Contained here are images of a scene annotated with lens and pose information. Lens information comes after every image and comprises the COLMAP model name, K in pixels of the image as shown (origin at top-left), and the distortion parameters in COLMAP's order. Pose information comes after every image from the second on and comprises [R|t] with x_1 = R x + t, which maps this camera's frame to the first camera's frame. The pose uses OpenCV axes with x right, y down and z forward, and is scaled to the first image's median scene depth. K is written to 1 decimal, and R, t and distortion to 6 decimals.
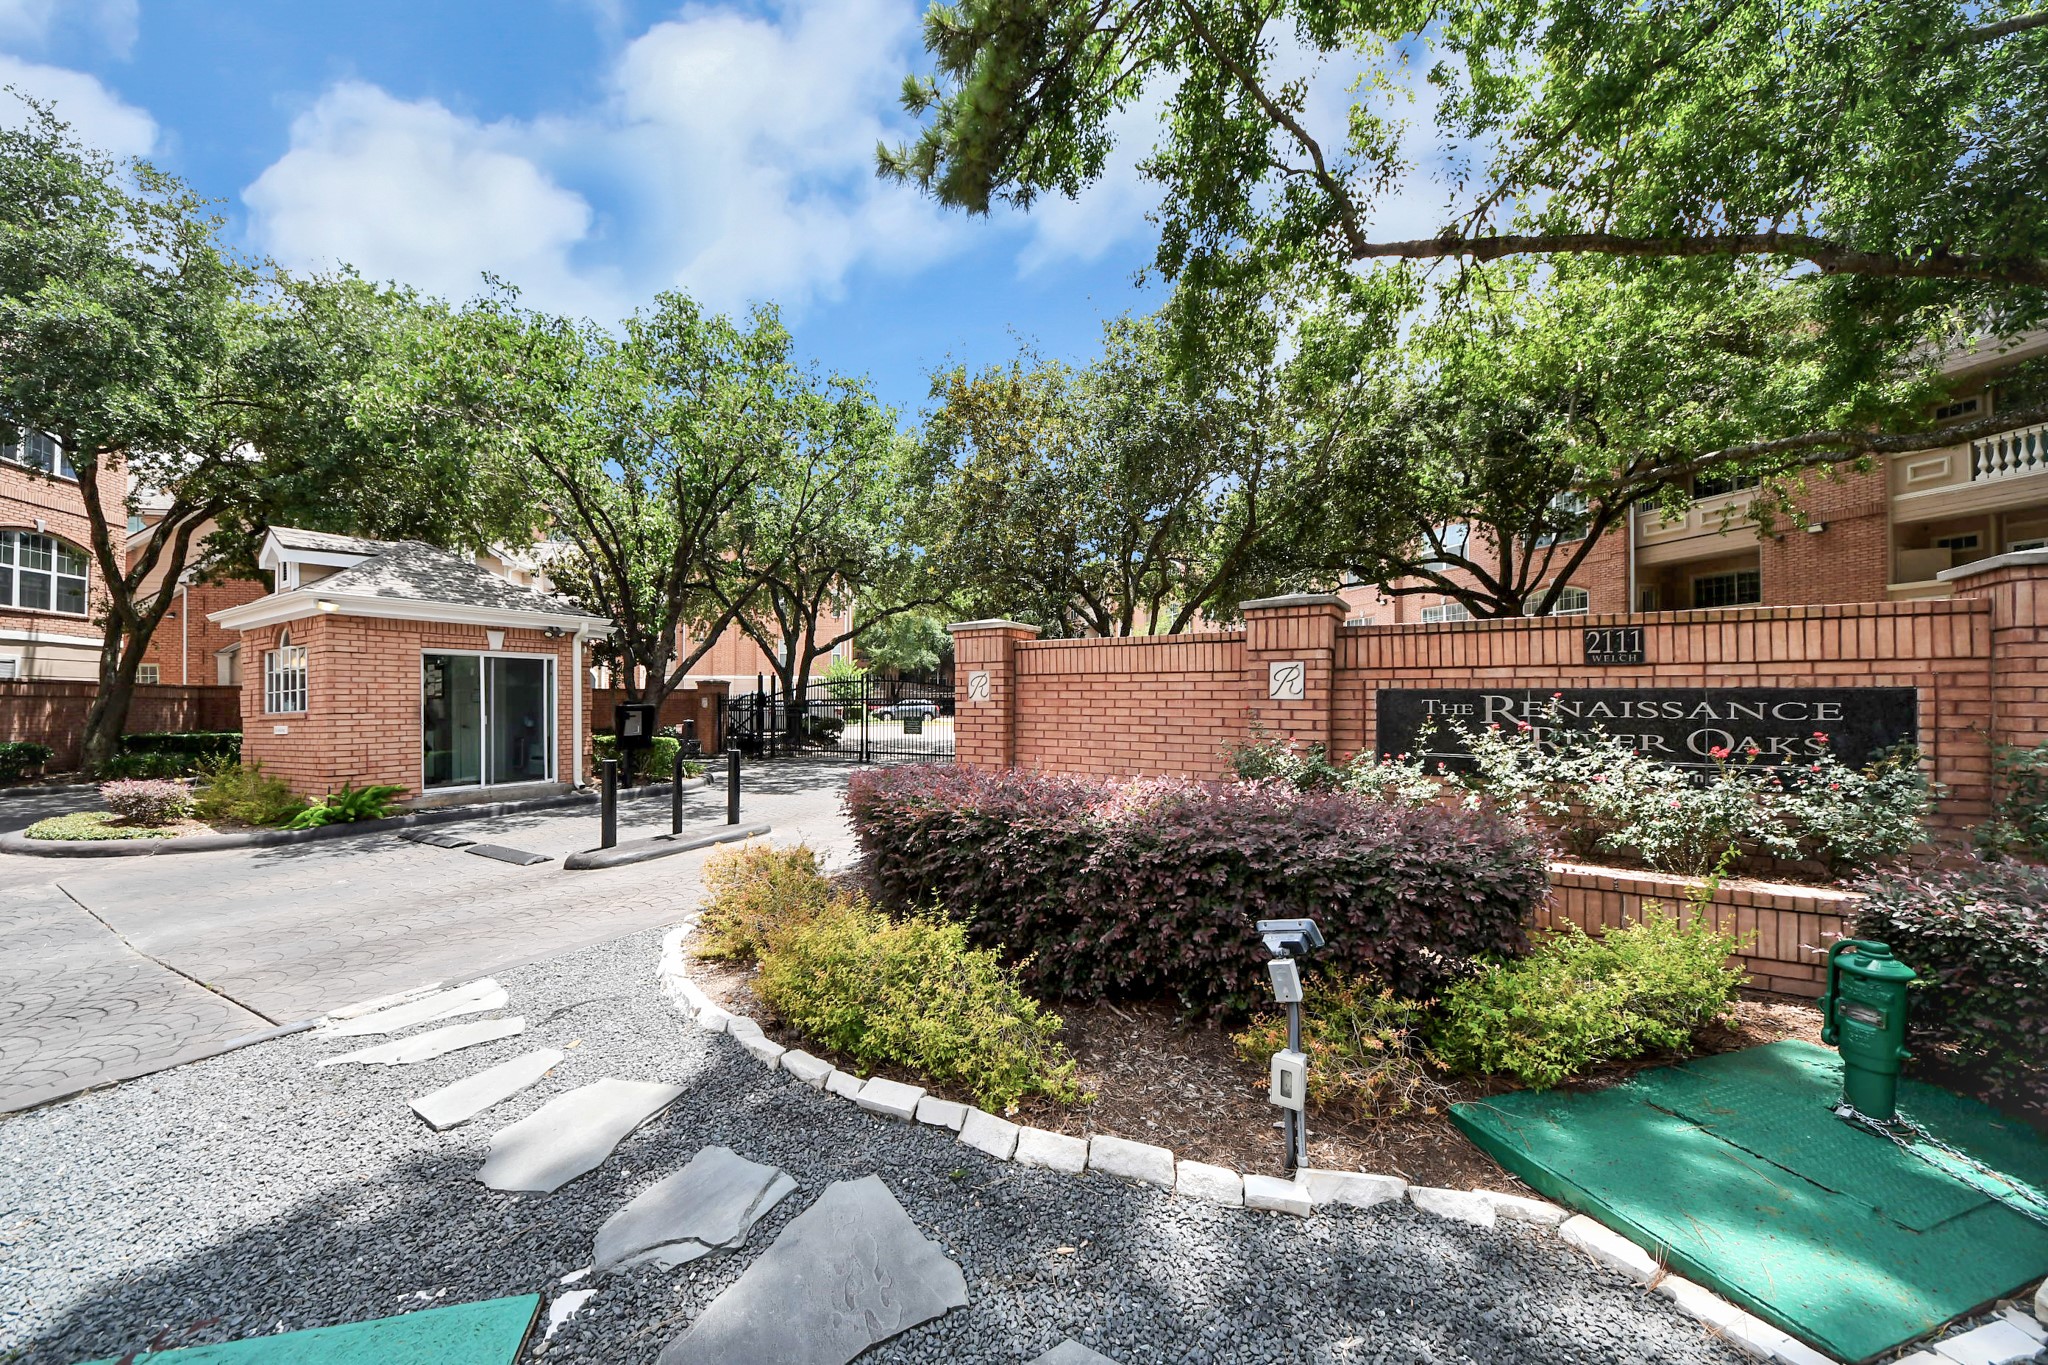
lens RADIAL K [[740.9, 0, 1031.4], [0, 740.9, 691.7], [0, 0, 1]] dist [-0.031870, 0.000124]
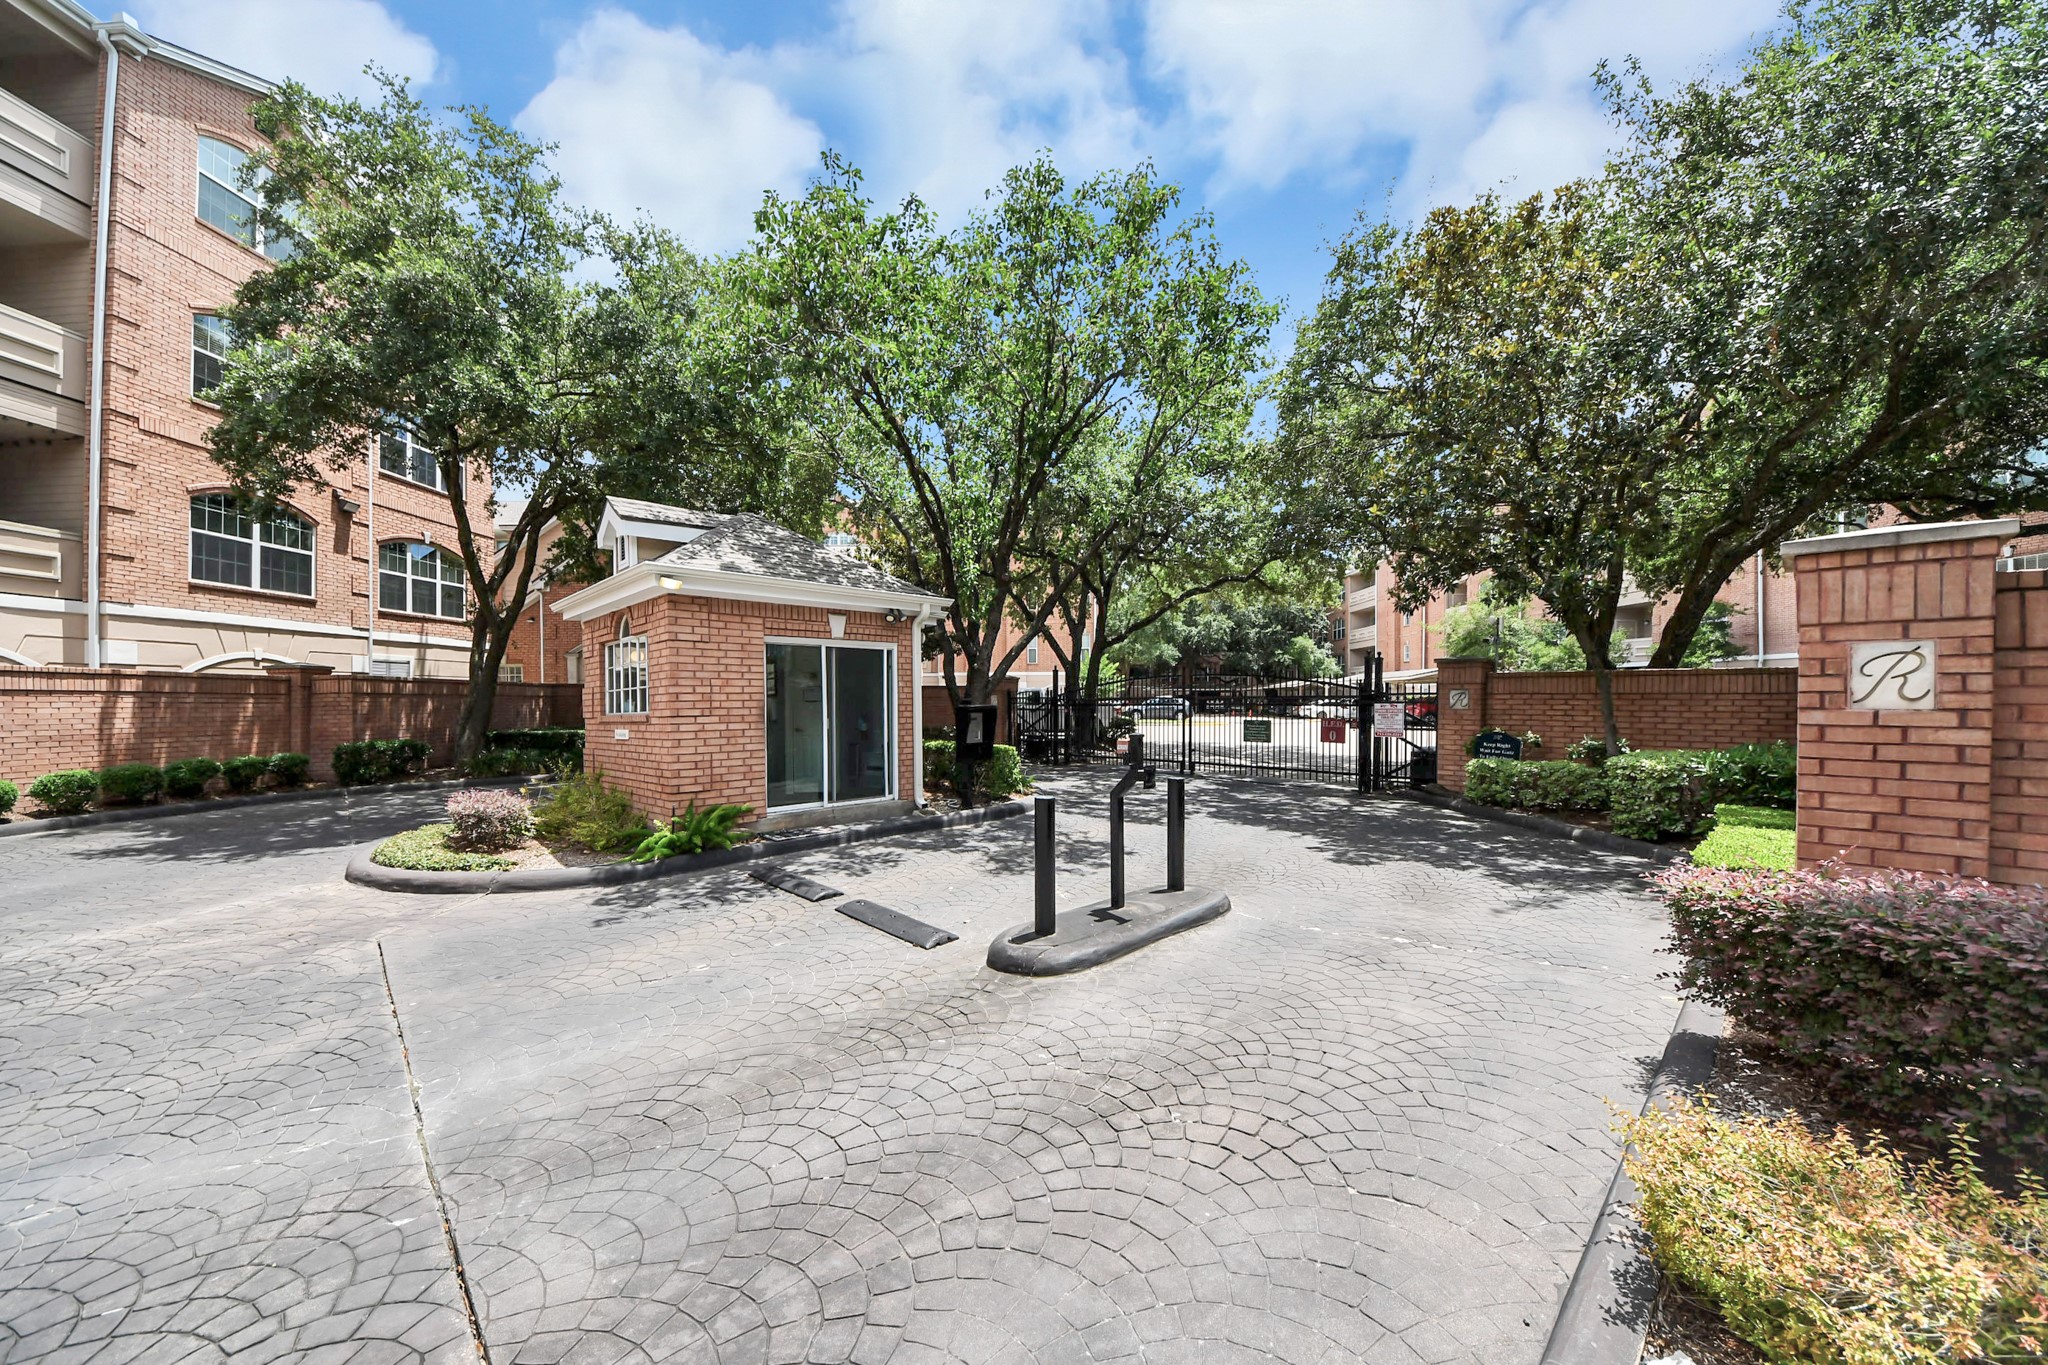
lens RADIAL K [[743.9, 0, 1009.1], [0, 743.9, 696.1], [0, 0, 1]] dist [-0.000356, -0.007349]
pose [[0.948893, 0.000472, -0.315598, -0.289208], [0.003242, 0.999932, 0.011243, -0.000661], [0.315582, -0.011692, 0.948826, 0.266005]]
